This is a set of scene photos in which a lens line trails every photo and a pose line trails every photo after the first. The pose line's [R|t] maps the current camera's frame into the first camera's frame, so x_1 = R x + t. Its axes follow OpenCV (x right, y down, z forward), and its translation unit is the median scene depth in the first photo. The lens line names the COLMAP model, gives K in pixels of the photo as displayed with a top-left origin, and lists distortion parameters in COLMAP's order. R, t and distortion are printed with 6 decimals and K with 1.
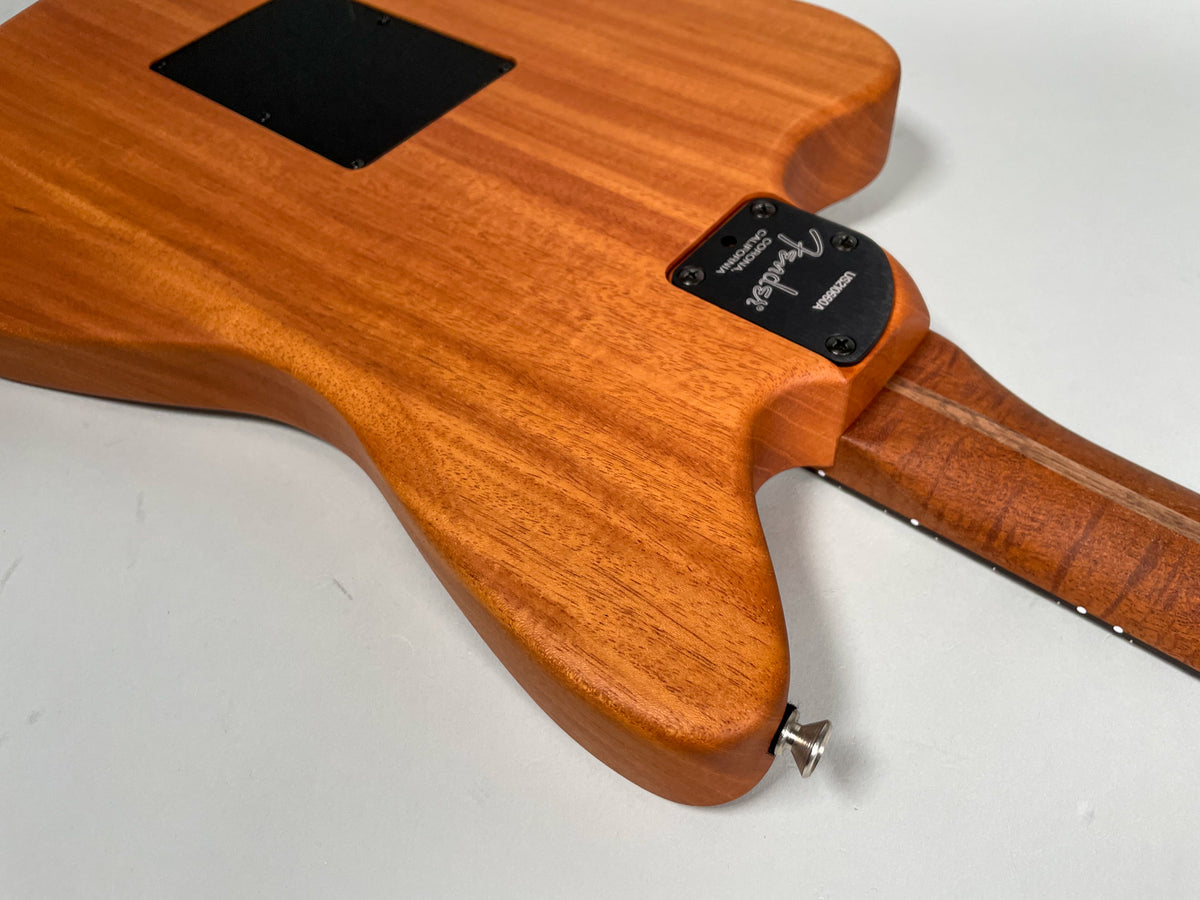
lens RADIAL K [[897.1, 0, 600.0], [0, 897.1, 450.0], [0, 0, 1]] dist [0.073399, -0.118560]
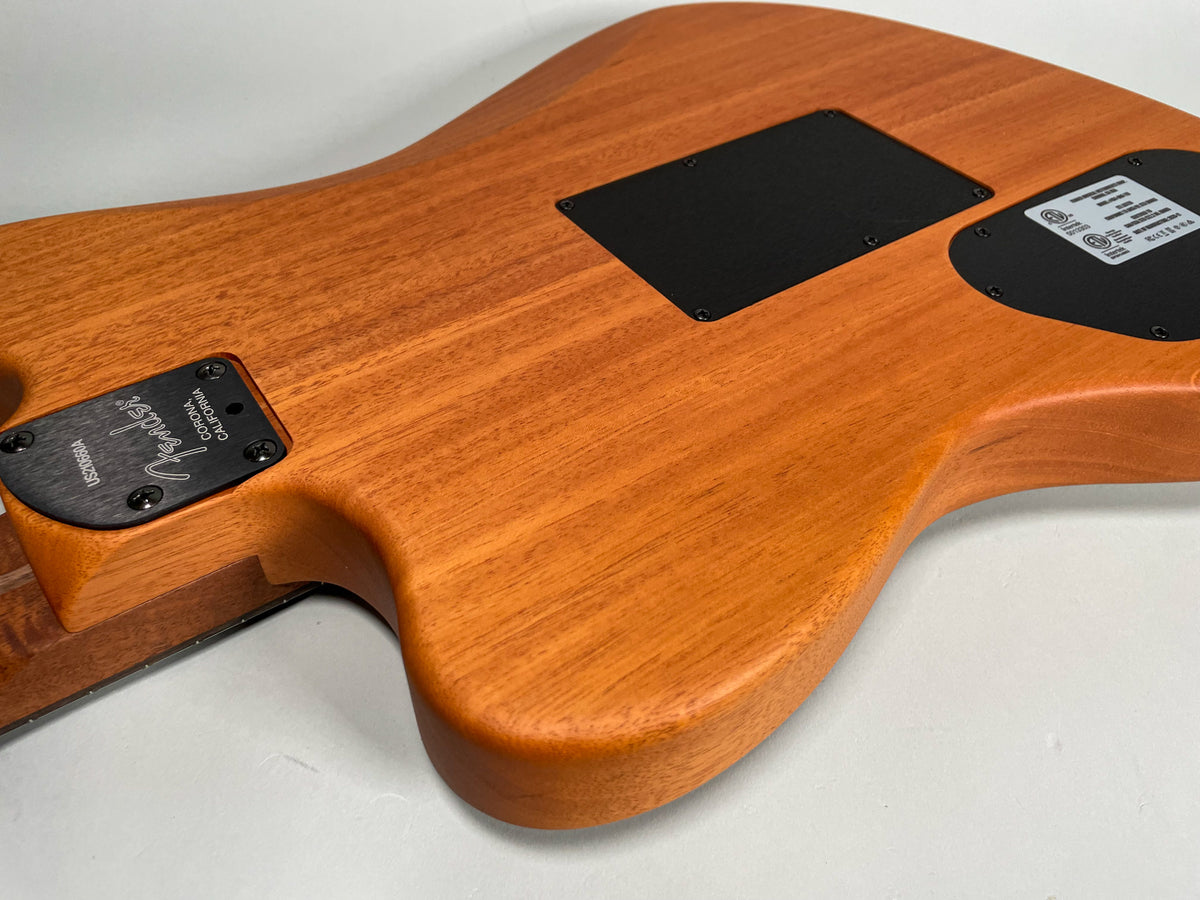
lens RADIAL K [[897.1, 0, 600.0], [0, 897.1, 450.0], [0, 0, 1]] dist [0.073399, -0.118560]
pose [[-0.250138, 0.751947, -0.609923, 0.637878], [-0.752676, 0.245230, 0.611016, -1.054984], [0.609024, 0.611913, 0.504631, 0.815008]]
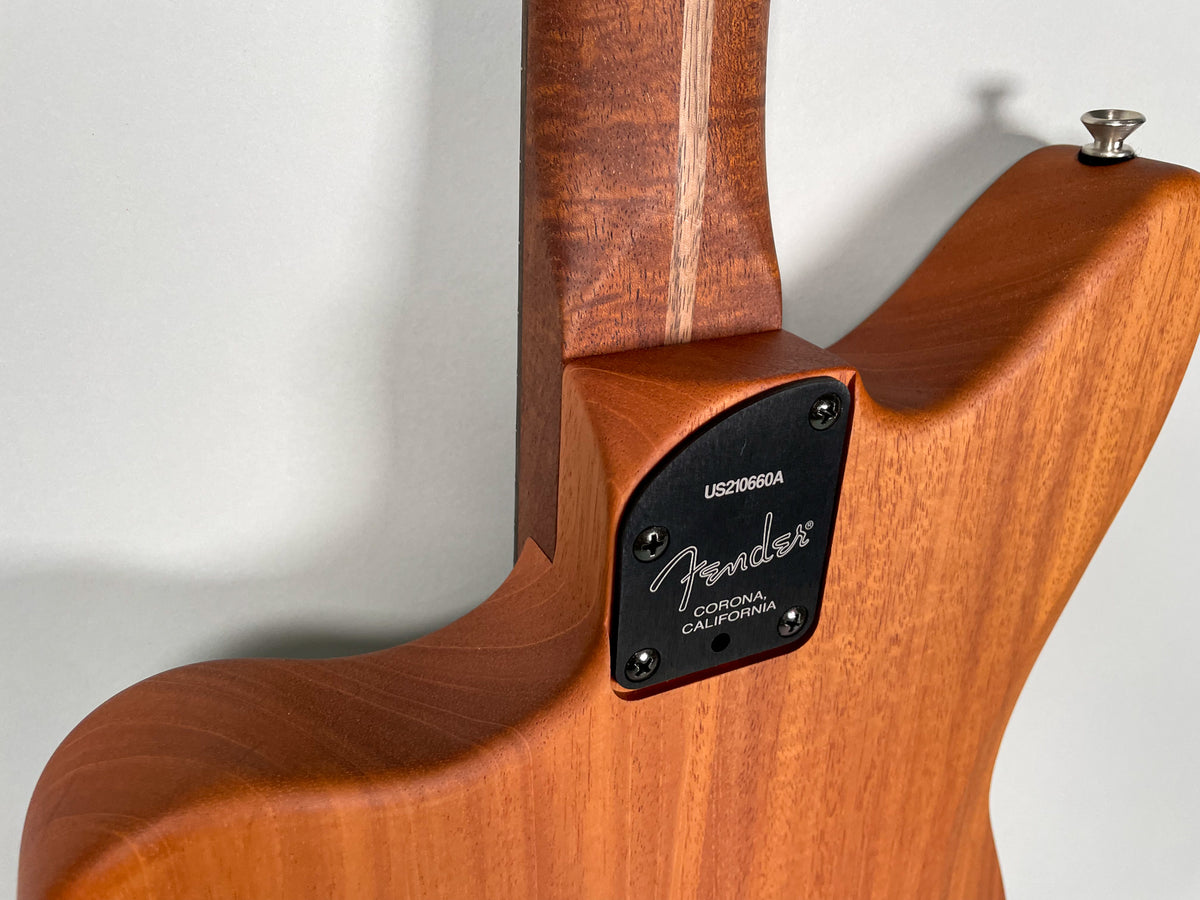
lens RADIAL K [[897.1, 0, 600.0], [0, 897.1, 450.0], [0, 0, 1]] dist [0.073399, -0.118560]
pose [[-0.592017, -0.619453, -0.515552, 0.663188], [0.312812, -0.766168, 0.561369, -0.549511], [-0.742742, 0.171069, 0.647356, 0.608598]]
